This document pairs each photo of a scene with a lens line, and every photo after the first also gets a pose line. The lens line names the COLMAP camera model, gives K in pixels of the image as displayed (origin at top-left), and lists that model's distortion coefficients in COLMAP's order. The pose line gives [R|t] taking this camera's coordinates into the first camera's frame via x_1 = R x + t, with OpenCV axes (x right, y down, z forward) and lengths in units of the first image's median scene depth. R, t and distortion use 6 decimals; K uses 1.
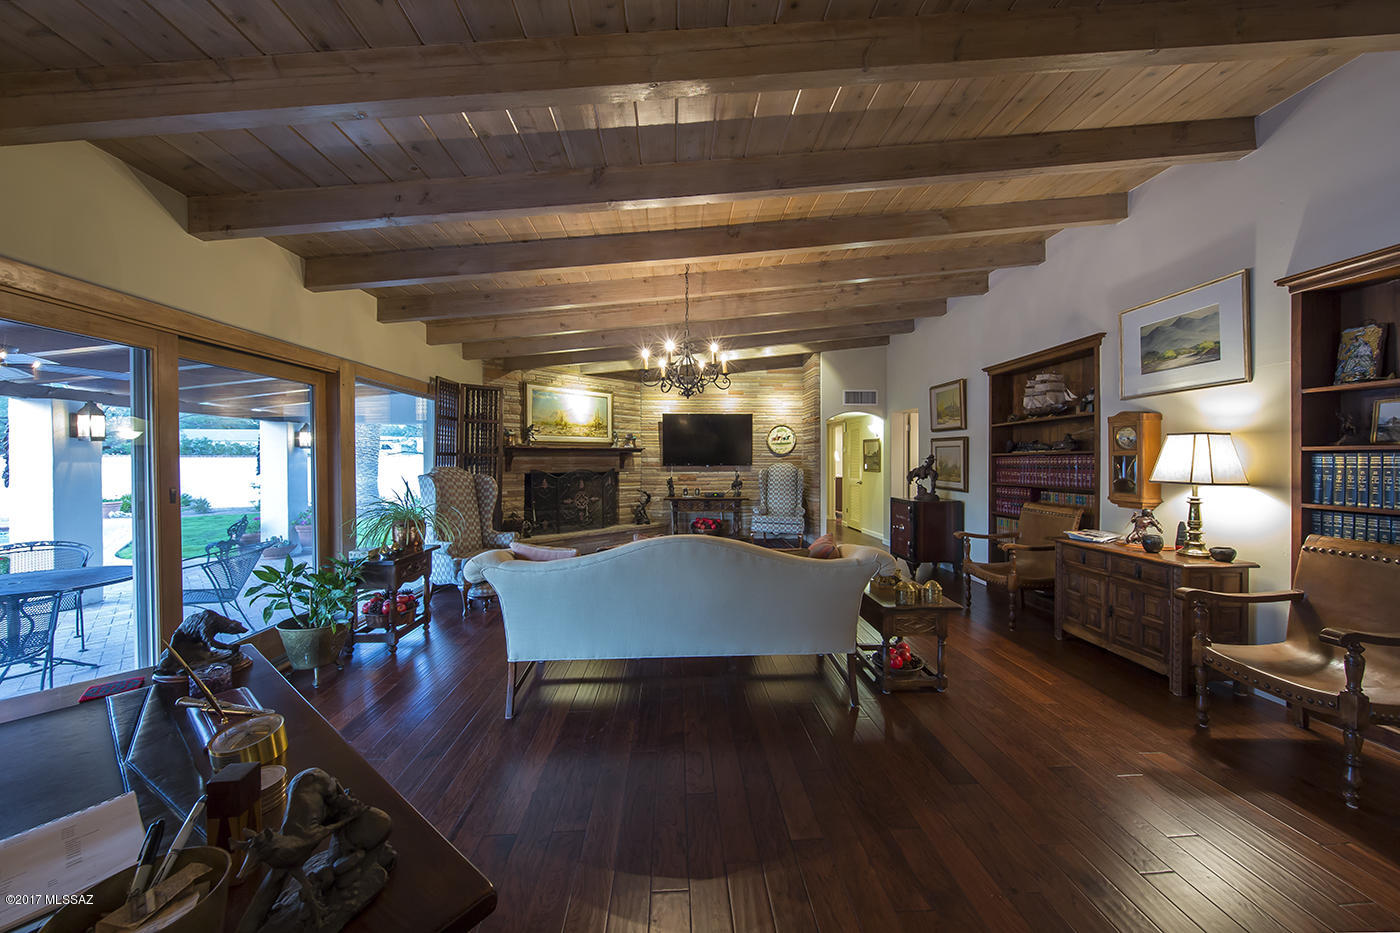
lens RADIAL K [[502.9, 0, 701.5], [0, 502.9, 460.8], [0, 0, 1]] dist [-0.000007, -0.000038]
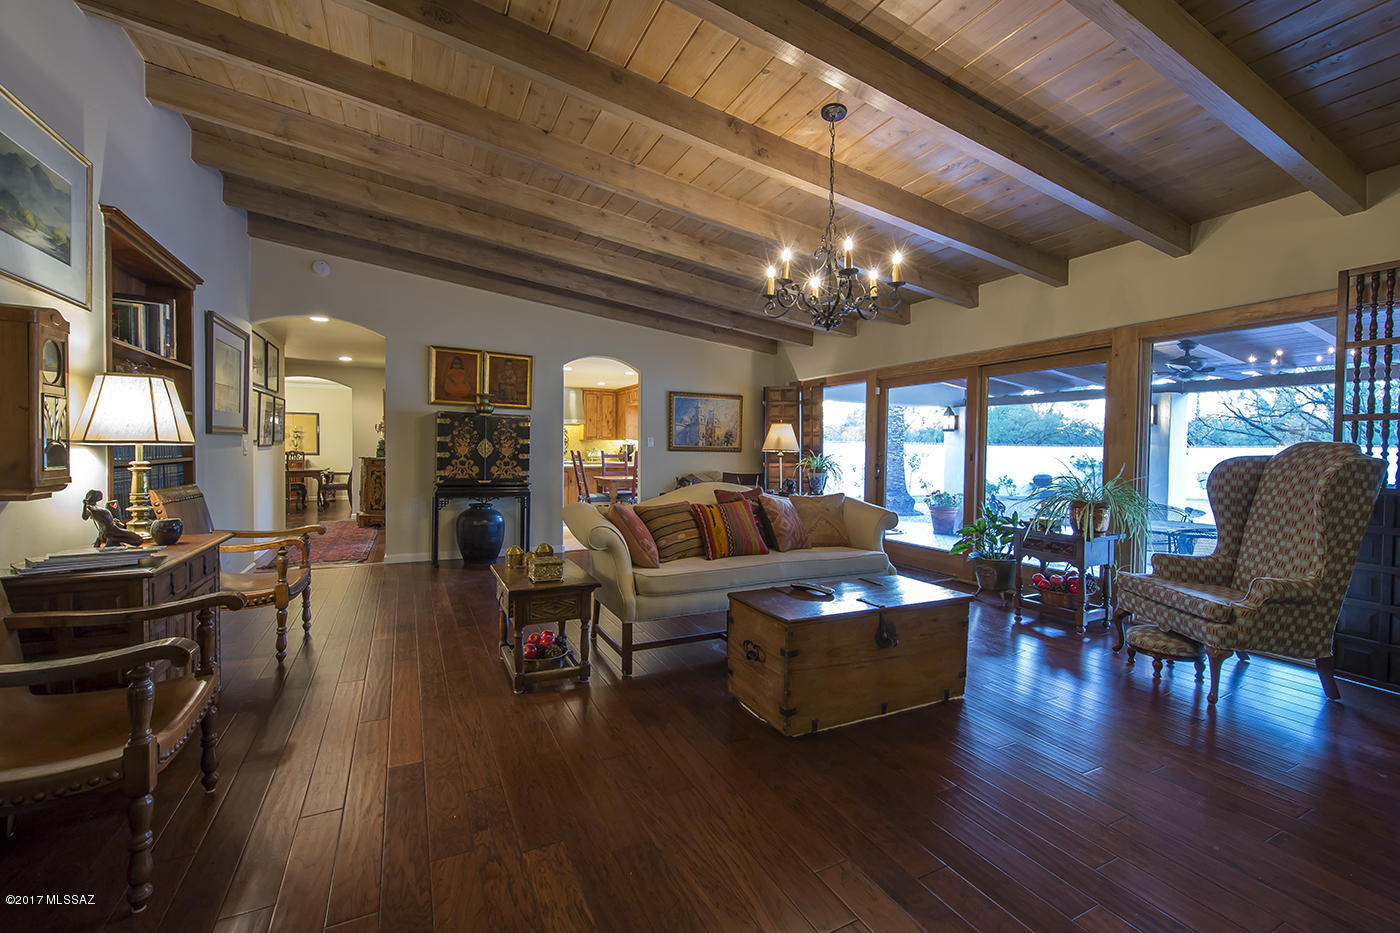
lens RADIAL K [[591.8, 0, 705.0], [0, 591.8, 464.4], [0, 0, 1]] dist [0.017197, -0.008461]
pose [[-0.915284, -0.000099, -0.402810, 0.438710], [-0.011801, 0.999577, 0.026569, 0.033154], [0.402637, 0.029071, -0.914898, 1.681057]]
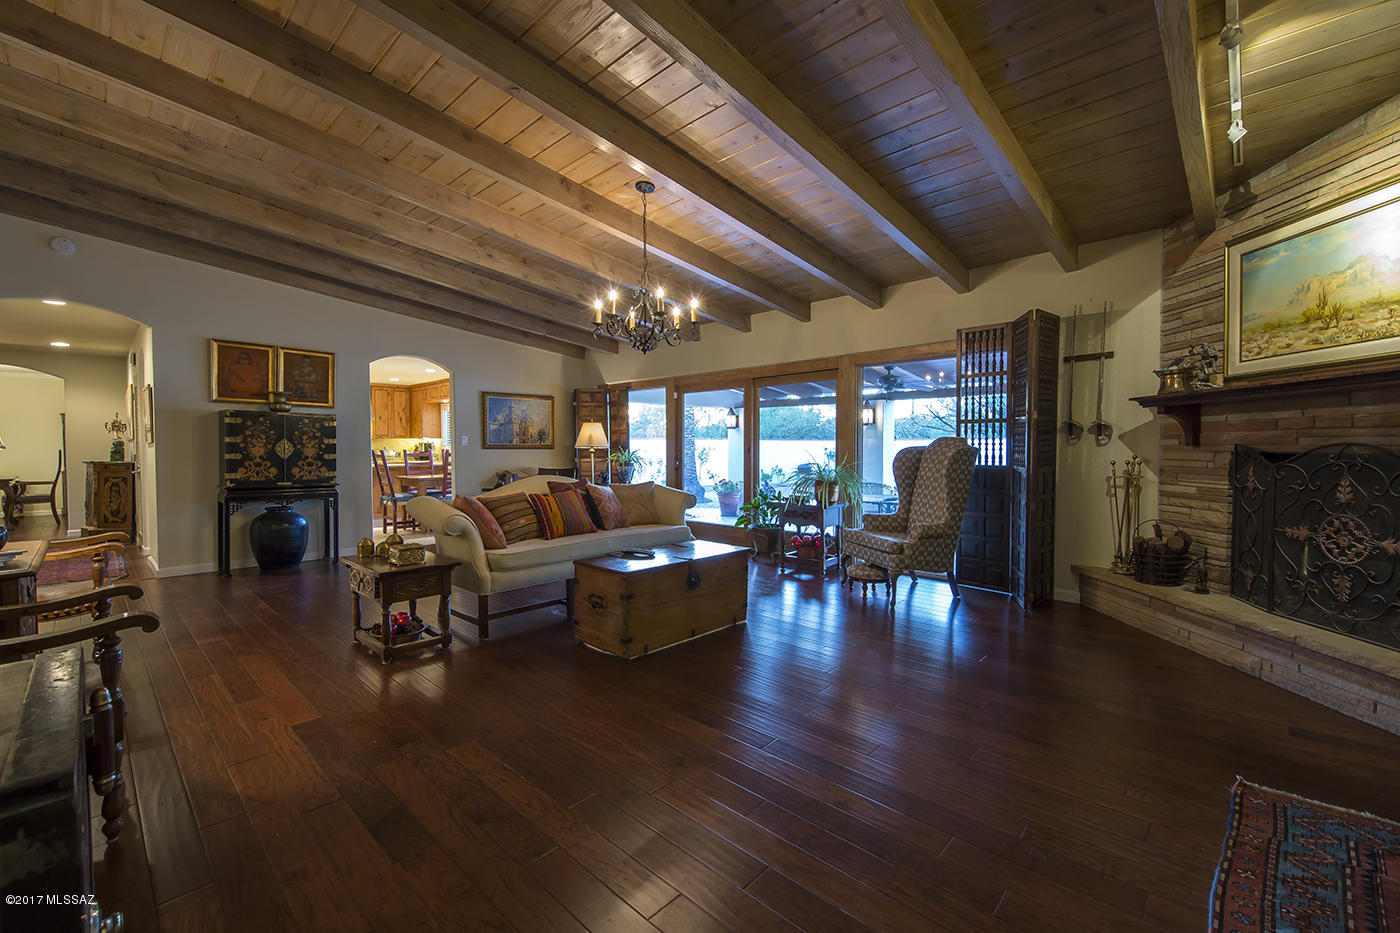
lens RADIAL K [[591.8, 0, 705.0], [0, 591.8, 464.4], [0, 0, 1]] dist [0.017197, -0.008461]
pose [[-0.724785, 0.022705, -0.688600, 0.604655], [0.001417, 0.999504, 0.031465, 0.032653], [0.688973, 0.021829, -0.724458, 1.837246]]
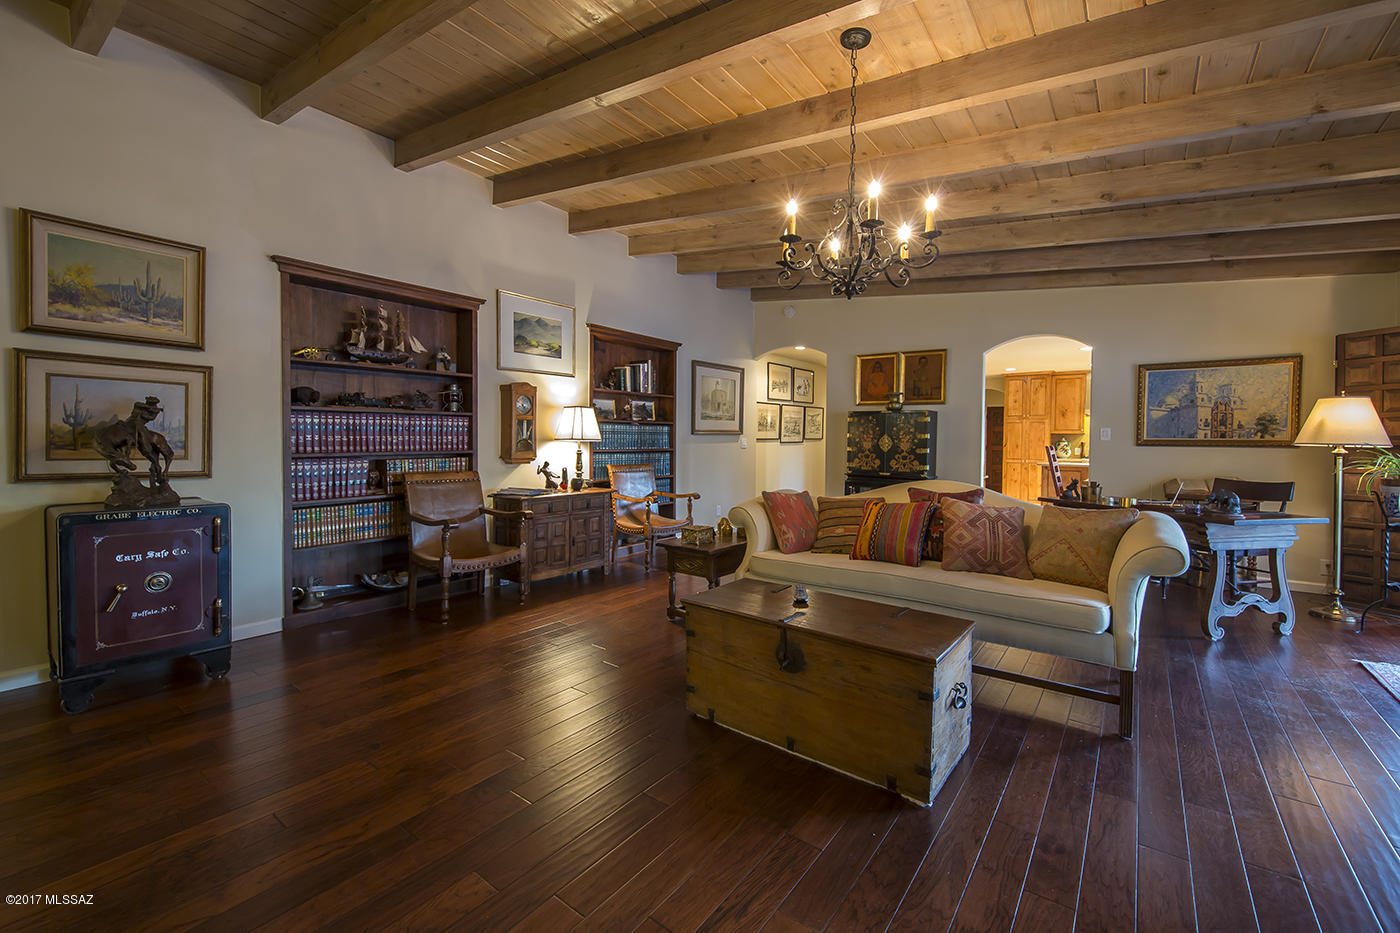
lens RADIAL K [[577.5, 0, 696.2], [0, 577.5, 459.5], [0, 0, 1]] dist [0.017230, 0.000001]
pose [[-0.755933, -0.024652, 0.654185, -0.328175], [-0.004335, 0.999457, 0.032654, 0.034089], [-0.654635, 0.021848, -0.755629, 1.628210]]
